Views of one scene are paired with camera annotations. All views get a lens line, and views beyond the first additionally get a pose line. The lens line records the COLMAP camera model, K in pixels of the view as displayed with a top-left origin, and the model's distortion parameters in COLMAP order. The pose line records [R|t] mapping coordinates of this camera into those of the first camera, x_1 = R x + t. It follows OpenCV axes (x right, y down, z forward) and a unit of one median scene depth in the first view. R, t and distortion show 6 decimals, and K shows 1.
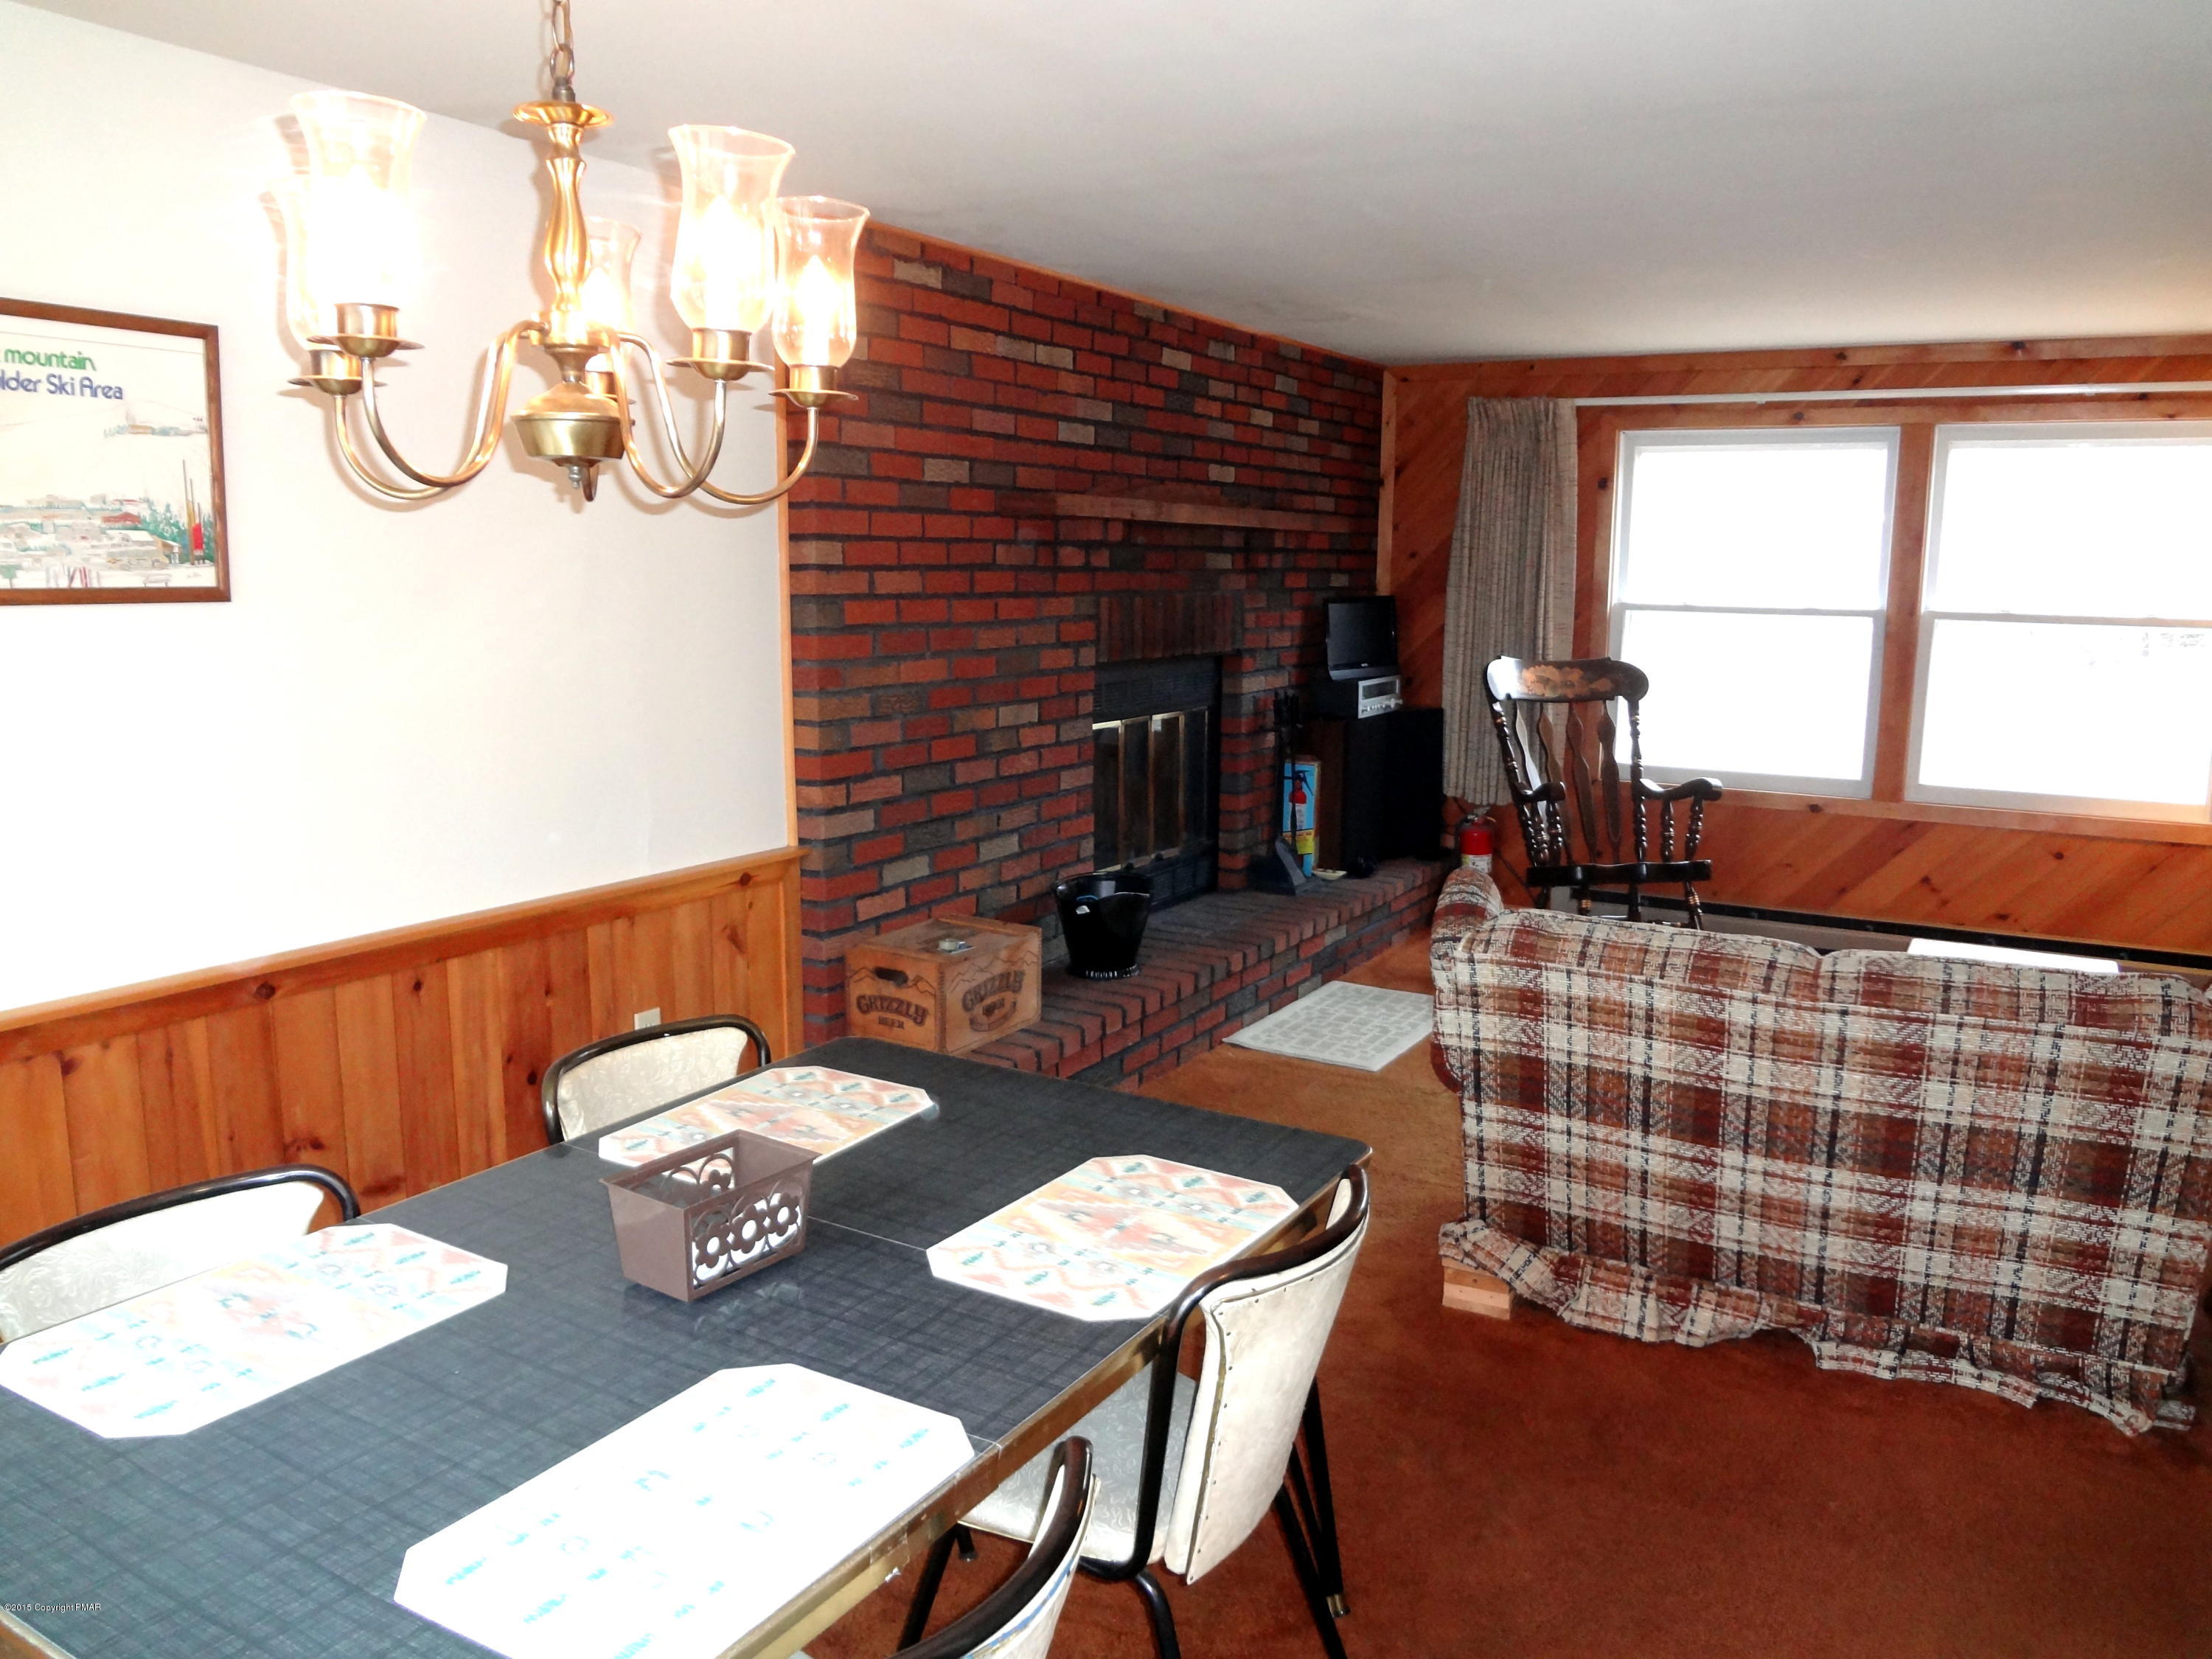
lens RADIAL K [[1651.1, 0, 1132.6], [0, 1651.1, 842.2], [0, 0, 1]] dist [-0.052296, 0.010507]
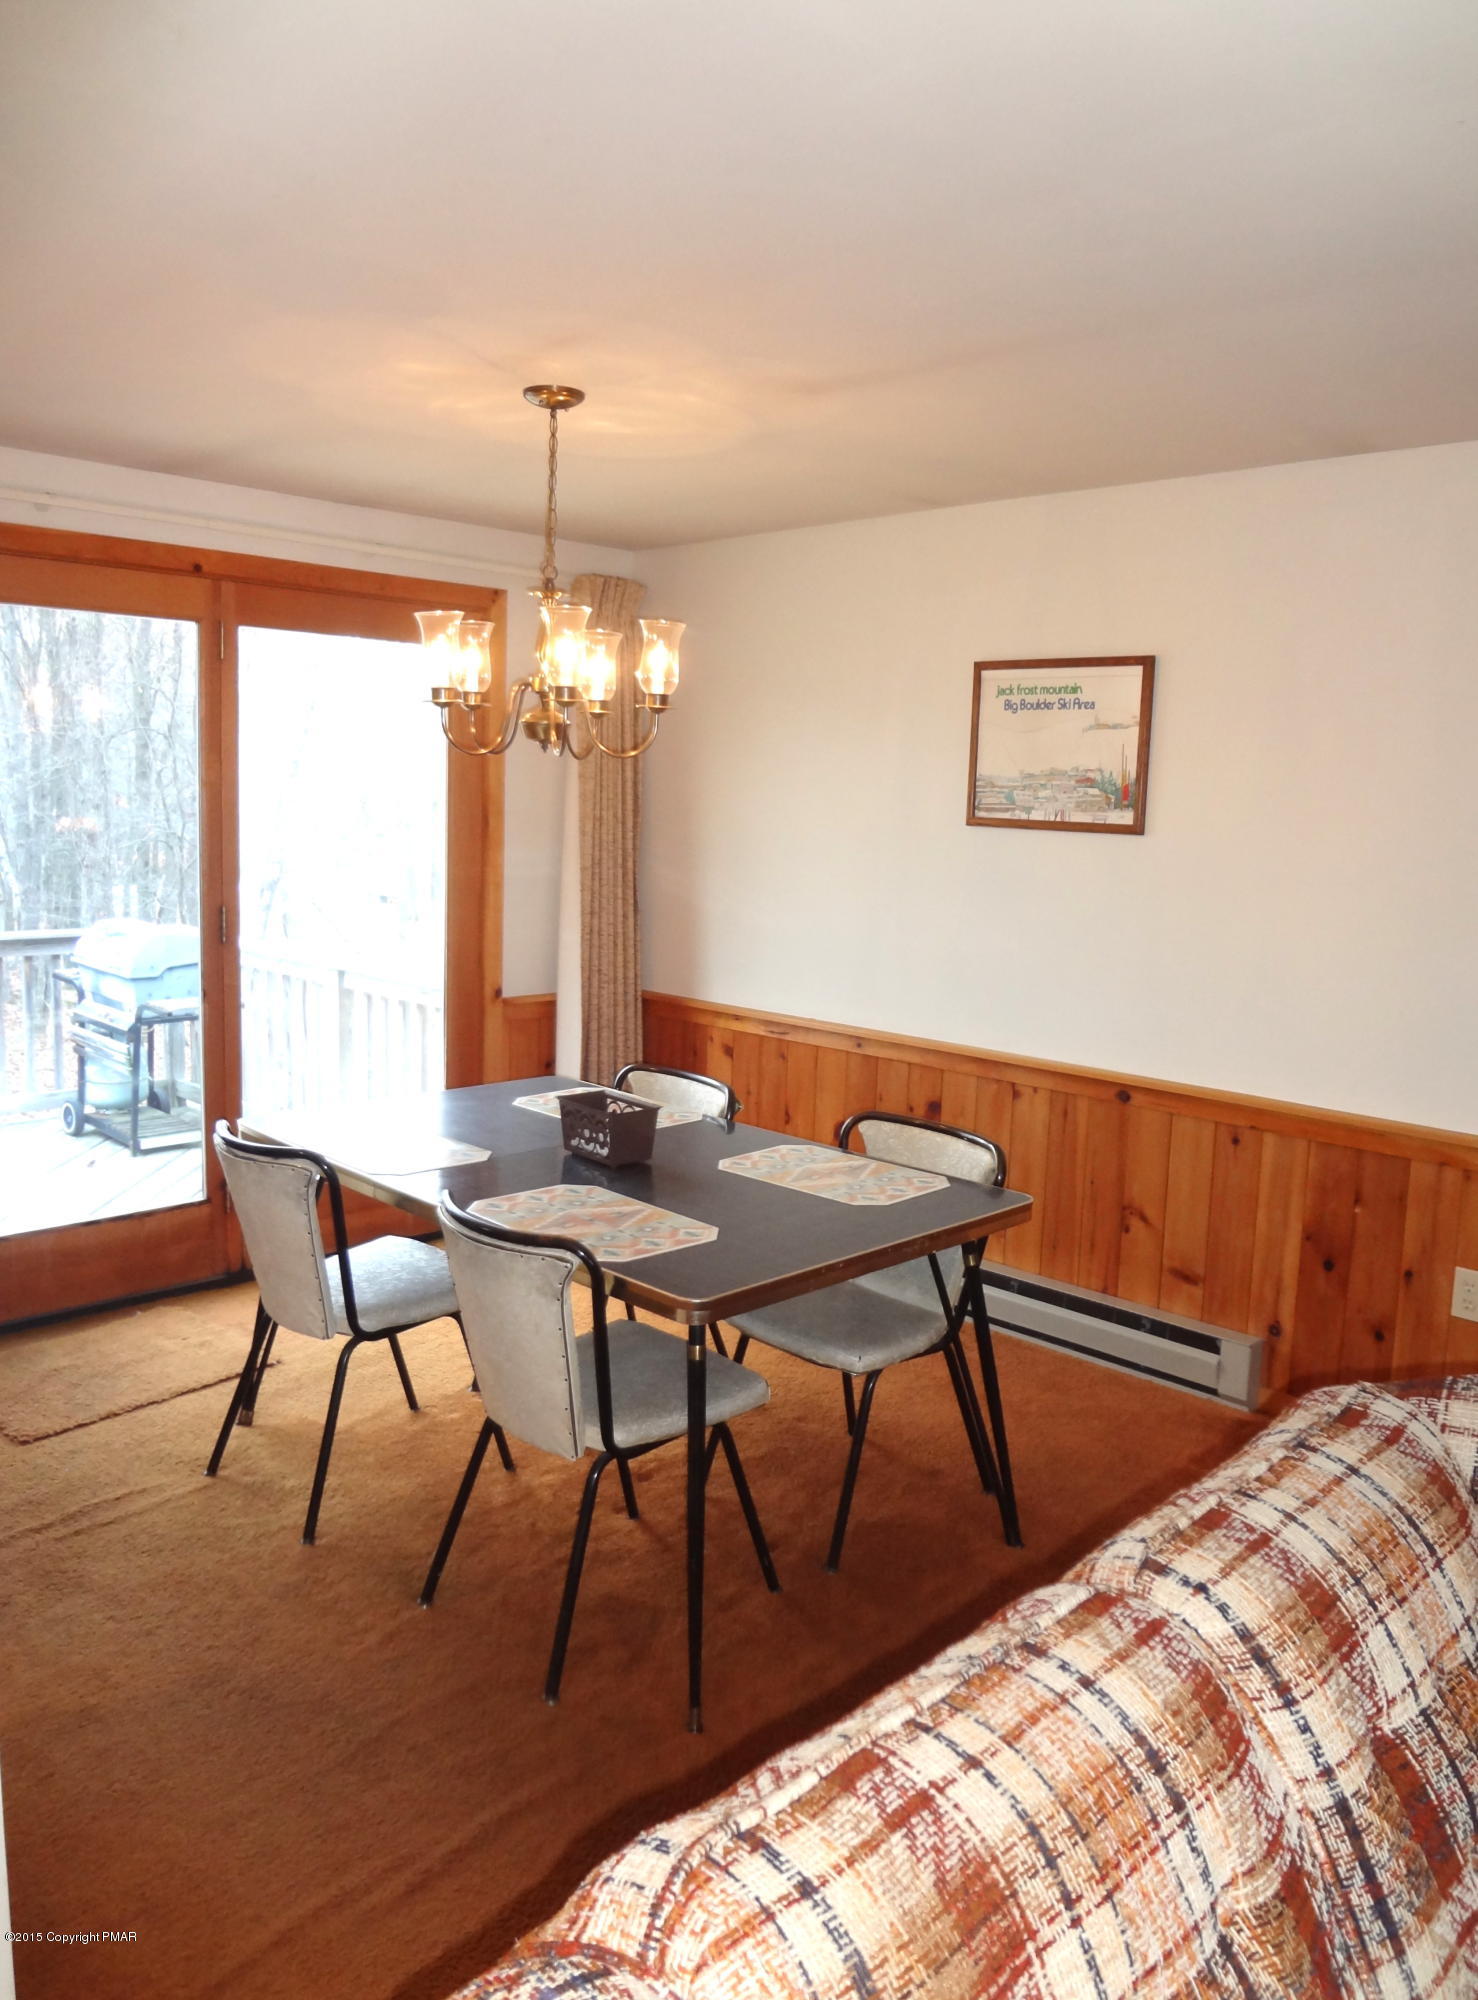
lens RADIAL K [[1492.9, 0, 731.4], [0, 1492.9, 1005.4], [0, 0, 1]] dist [-0.052296, 0.010507]
pose [[-0.271225, 0.110420, -0.956161, 0.562577], [-0.195054, 0.966480, 0.166941, -0.096011], [0.942545, 0.231782, -0.240595, 0.640275]]
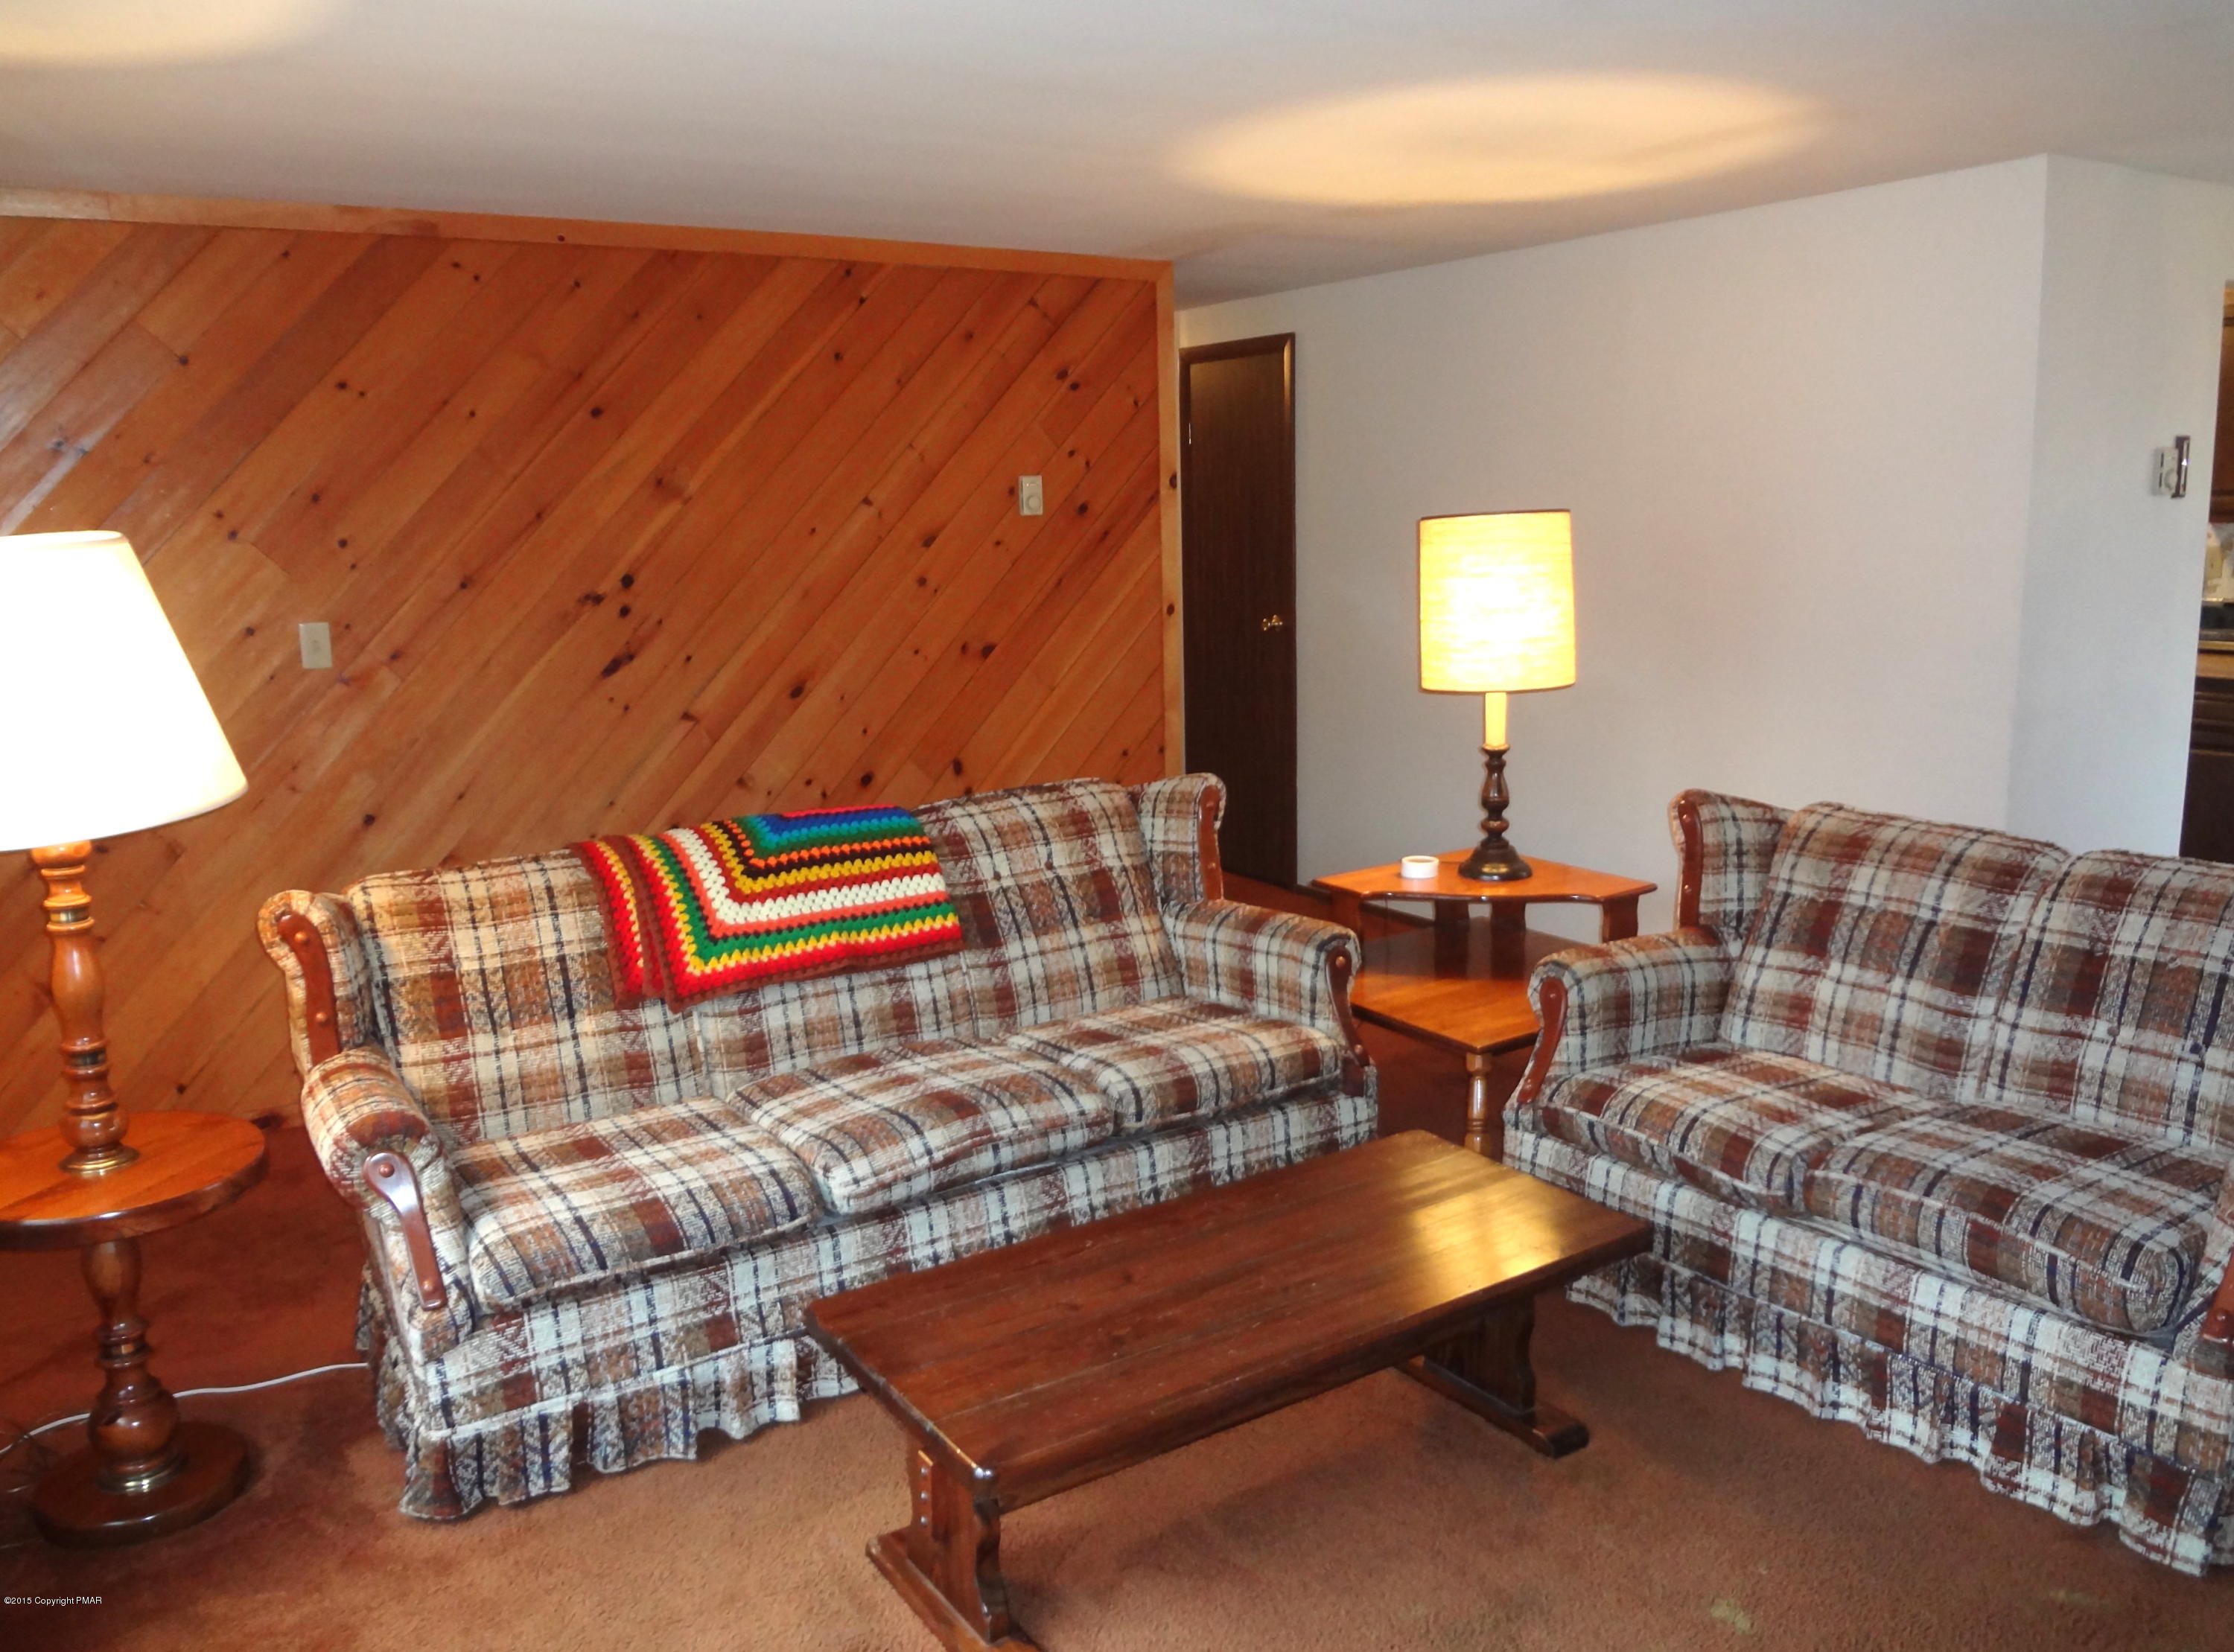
lens RADIAL K [[1667.3, 0, 1129.8], [0, 1667.3, 839.3], [0, 0, 1]] dist [-0.052296, 0.010507]
pose [[-0.889969, -0.076955, 0.449480, 0.323202], [0.092859, 0.934424, 0.343843, -0.244281], [-0.446466, 0.347748, -0.824463, 1.442985]]
